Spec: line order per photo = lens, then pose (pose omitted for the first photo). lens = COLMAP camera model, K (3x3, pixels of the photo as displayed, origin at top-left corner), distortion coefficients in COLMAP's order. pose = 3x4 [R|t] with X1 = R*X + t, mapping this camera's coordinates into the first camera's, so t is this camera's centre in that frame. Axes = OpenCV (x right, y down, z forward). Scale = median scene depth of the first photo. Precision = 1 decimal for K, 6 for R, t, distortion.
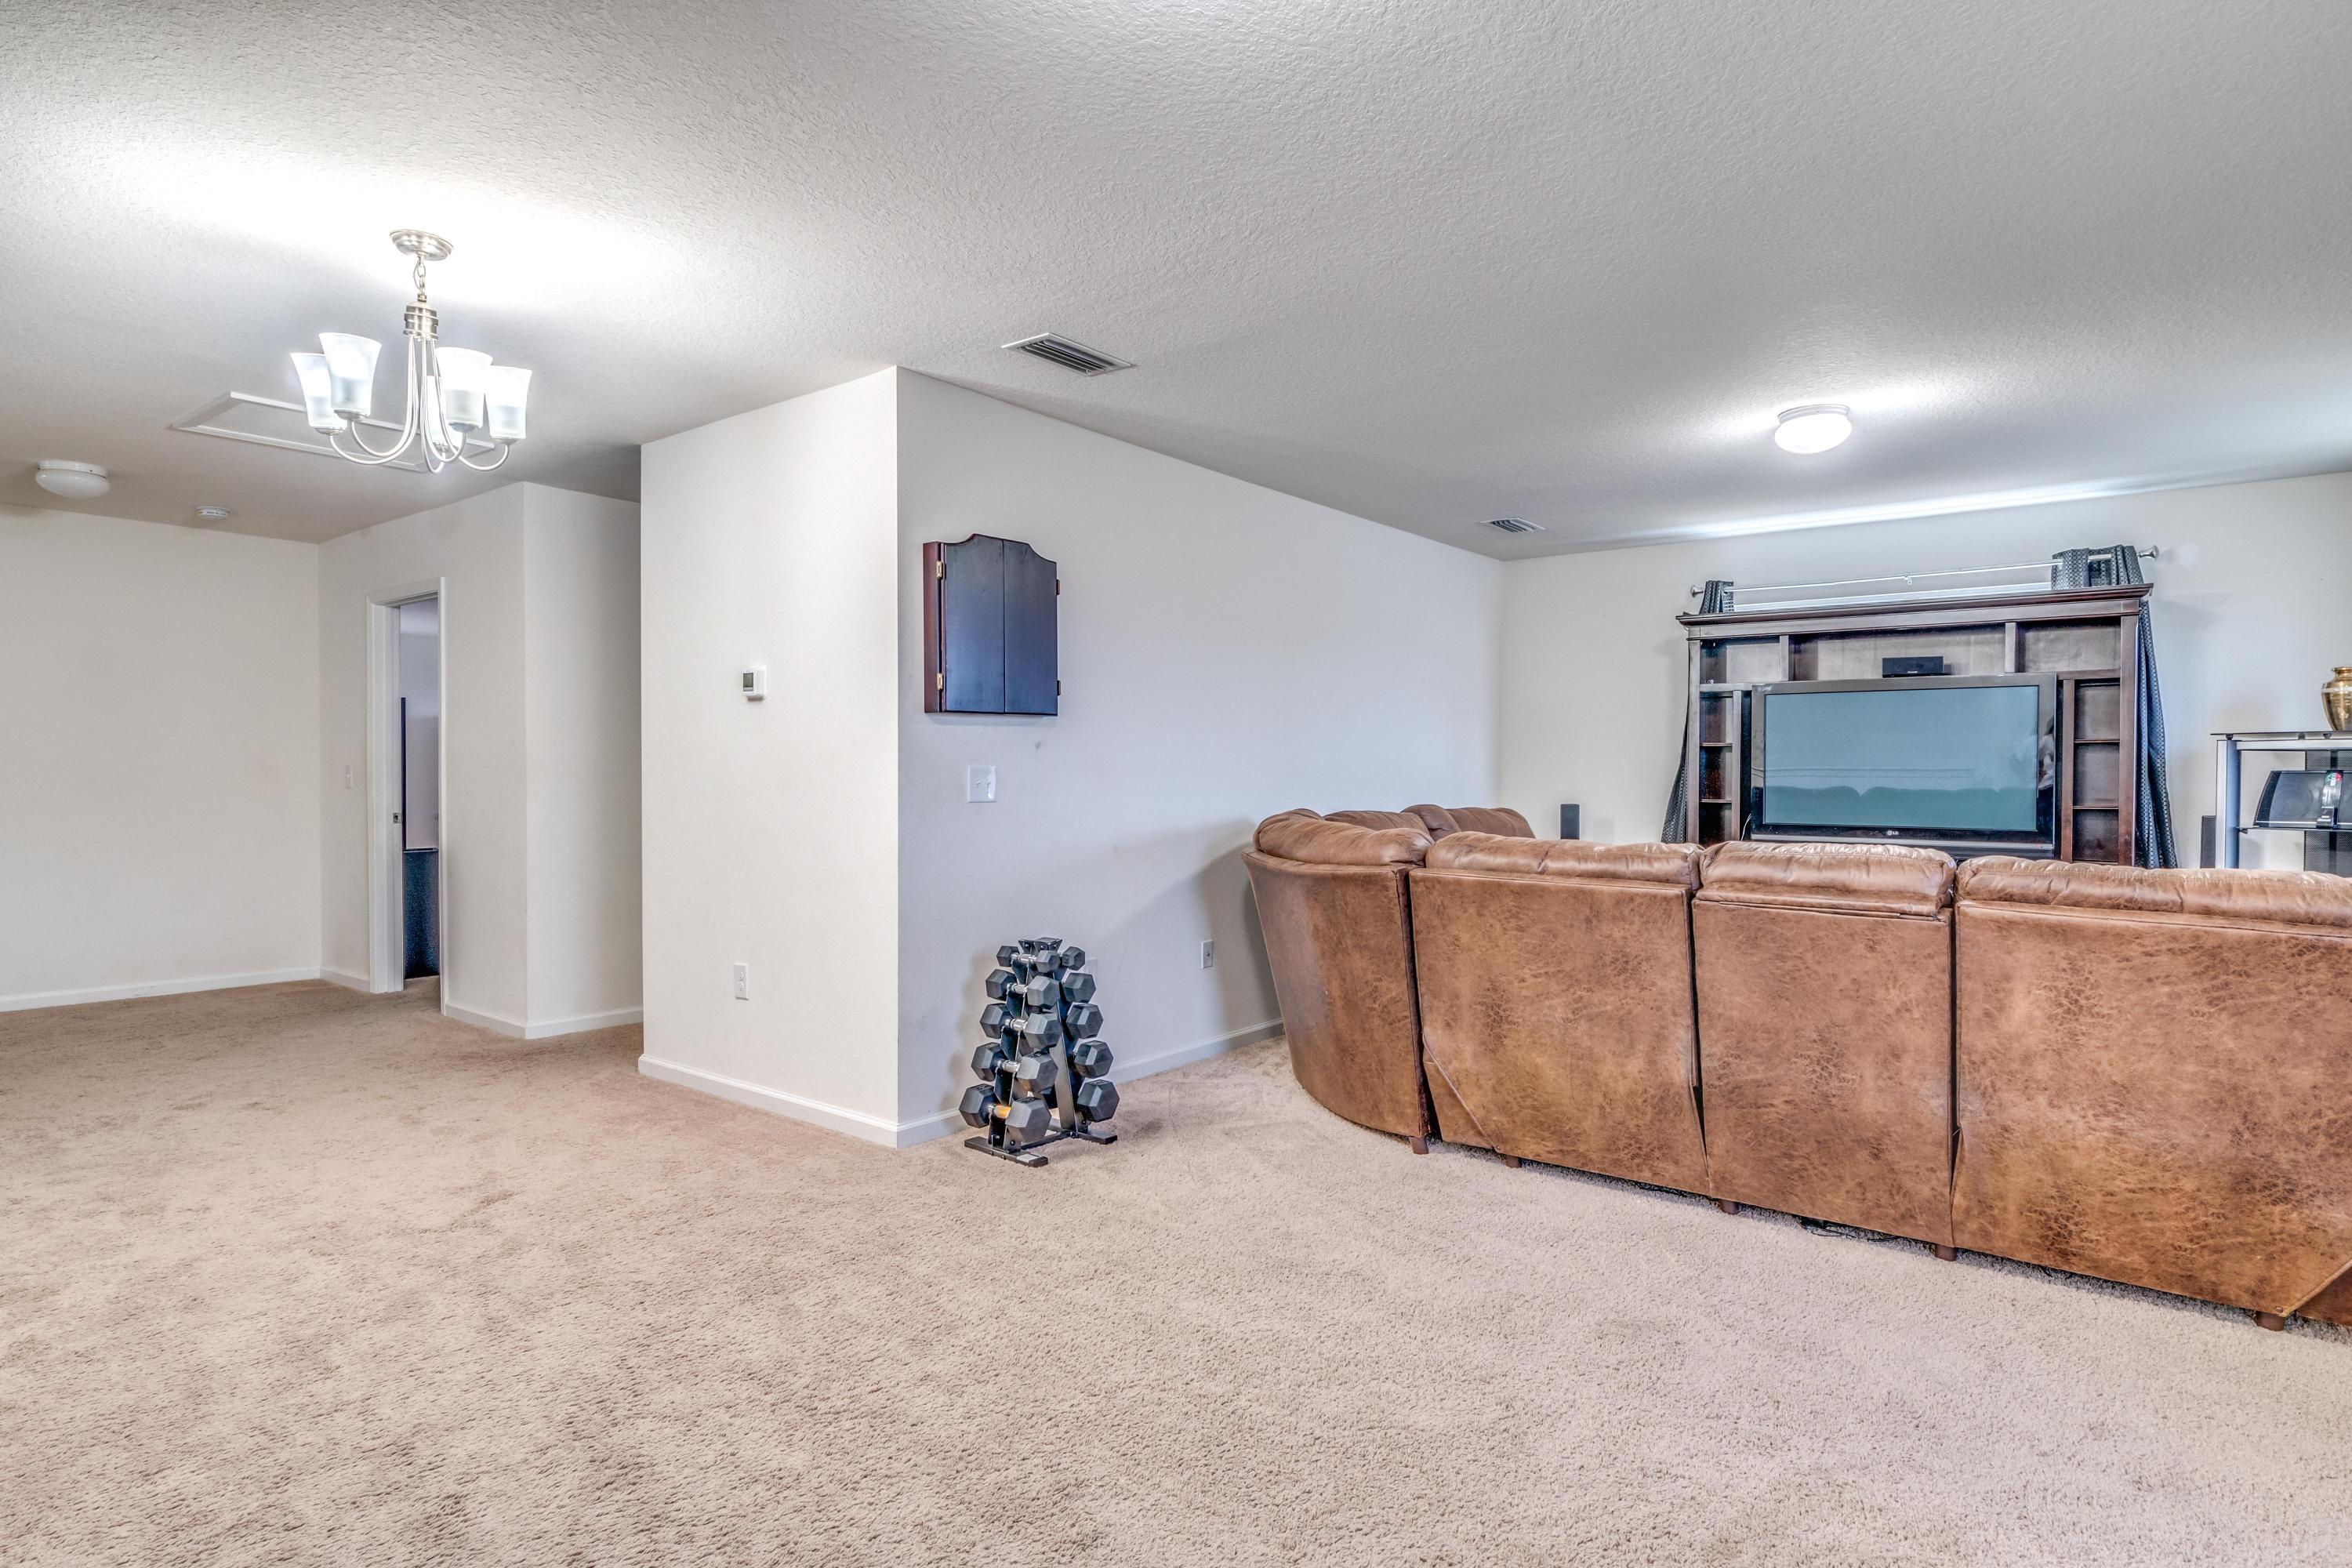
lens RADIAL K [[1306.1, 0, 1179.5], [0, 1306.1, 780.1], [0, 0, 1]] dist [-0.004348, 0.000901]
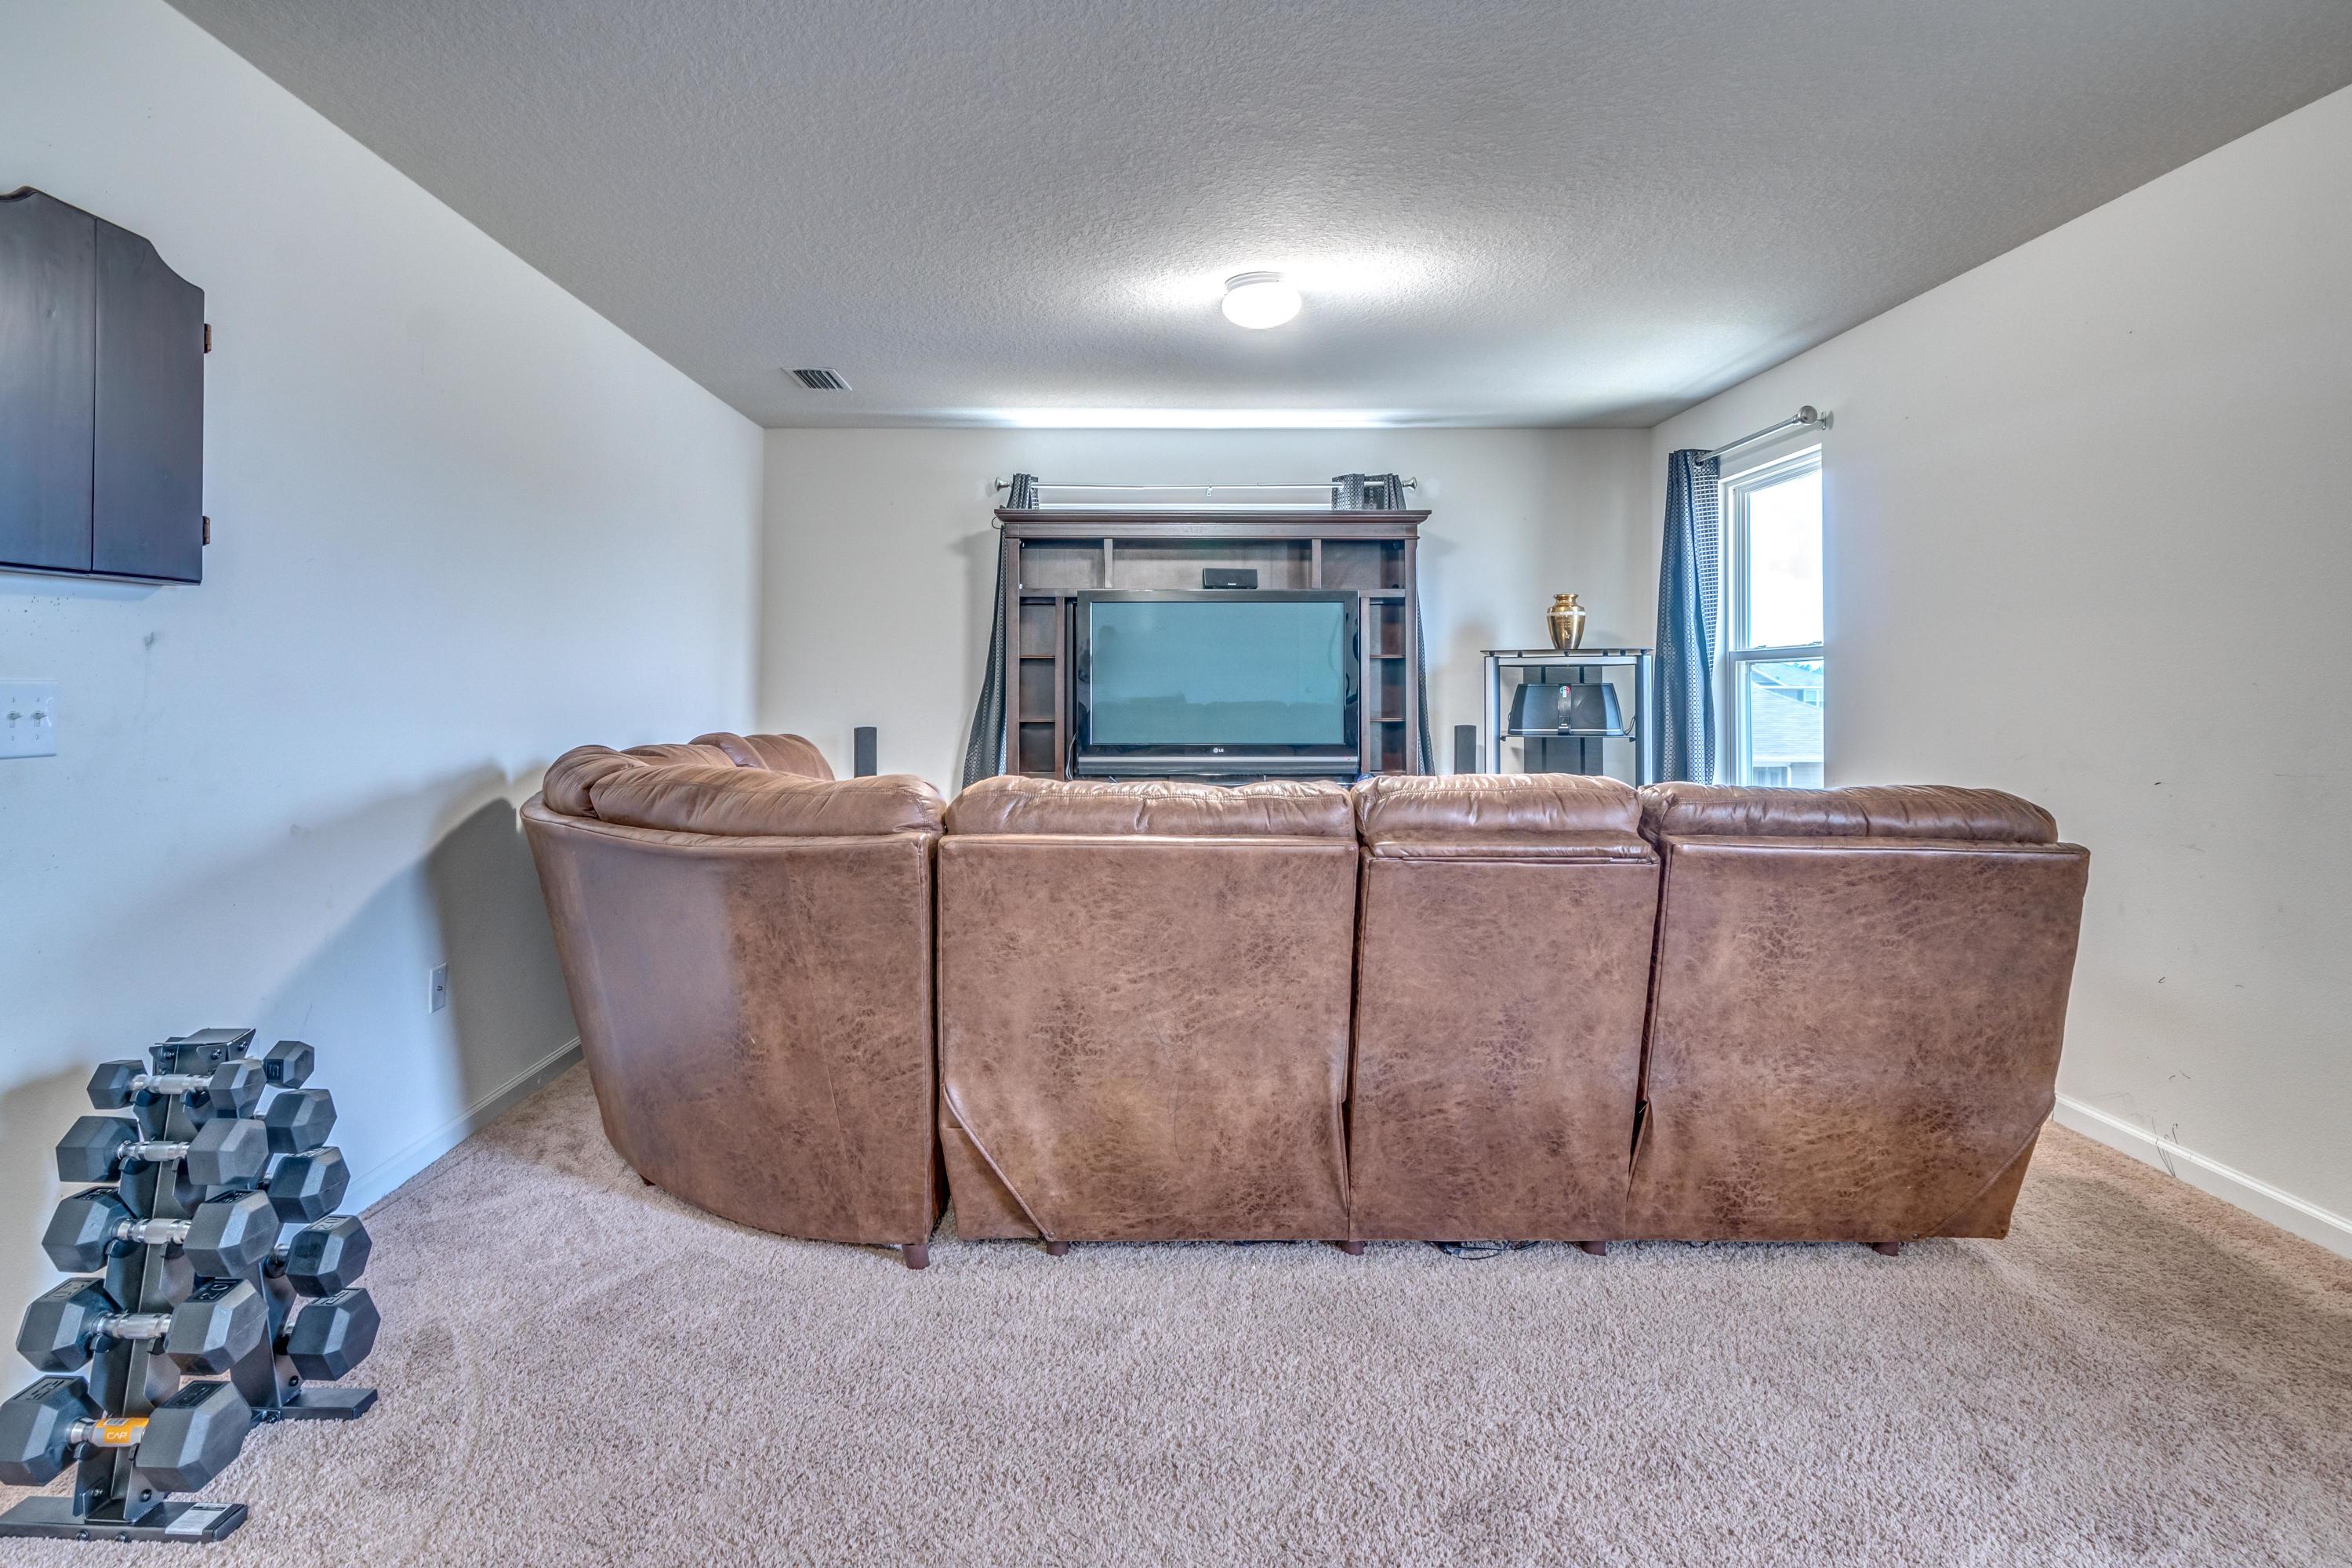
lens RADIAL K [[1306.1, 0, 1135.9], [0, 1306.1, 648.2], [0, 0, 1]] dist [-0.004348, 0.000901]
pose [[0.766449, 0.015583, 0.642116, -0.162507], [0.007774, 0.999407, -0.033533, -0.003837], [-0.642258, 0.030693, 0.765874, 0.419923]]
